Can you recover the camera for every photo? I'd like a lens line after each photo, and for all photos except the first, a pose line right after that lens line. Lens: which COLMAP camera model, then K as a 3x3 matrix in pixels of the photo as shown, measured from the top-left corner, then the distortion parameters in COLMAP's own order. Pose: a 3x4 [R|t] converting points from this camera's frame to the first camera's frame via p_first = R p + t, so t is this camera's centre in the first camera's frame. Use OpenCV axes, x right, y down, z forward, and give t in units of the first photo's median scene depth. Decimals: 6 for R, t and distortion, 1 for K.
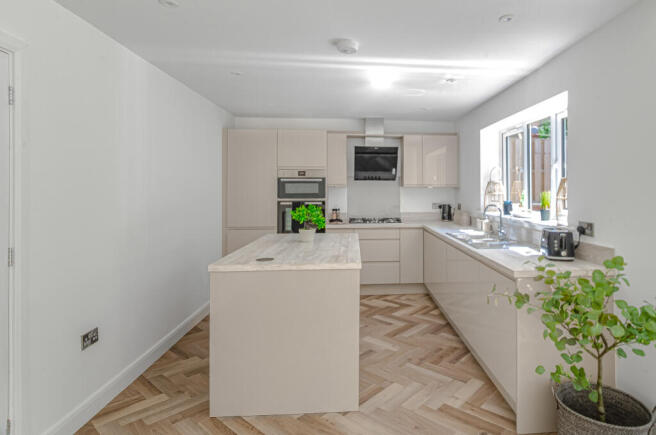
lens RADIAL K [[366.4, 0, 394.4], [0, 366.4, 184.0], [0, 0, 1]] dist [-0.000399, 0.000110]
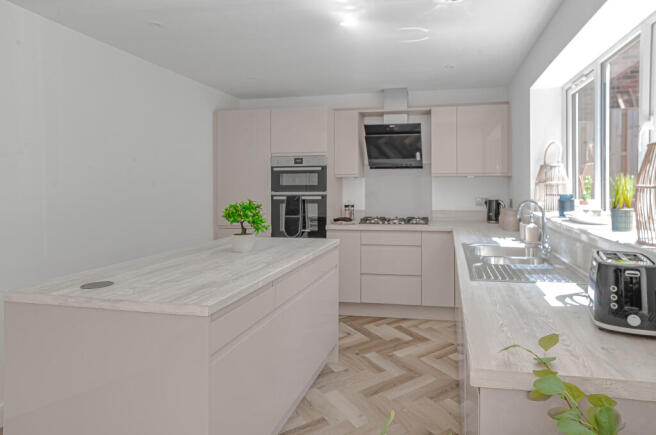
lens RADIAL K [[367.5, 0, 387.4], [0, 367.5, 185.6], [0, 0, 1]] dist [0.002792, -0.033075]
pose [[0.963053, -0.007211, -0.269216, 0.154051], [0.011228, 0.999847, 0.013384, 0.016633], [0.269079, -0.015912, 0.962987, 0.270515]]
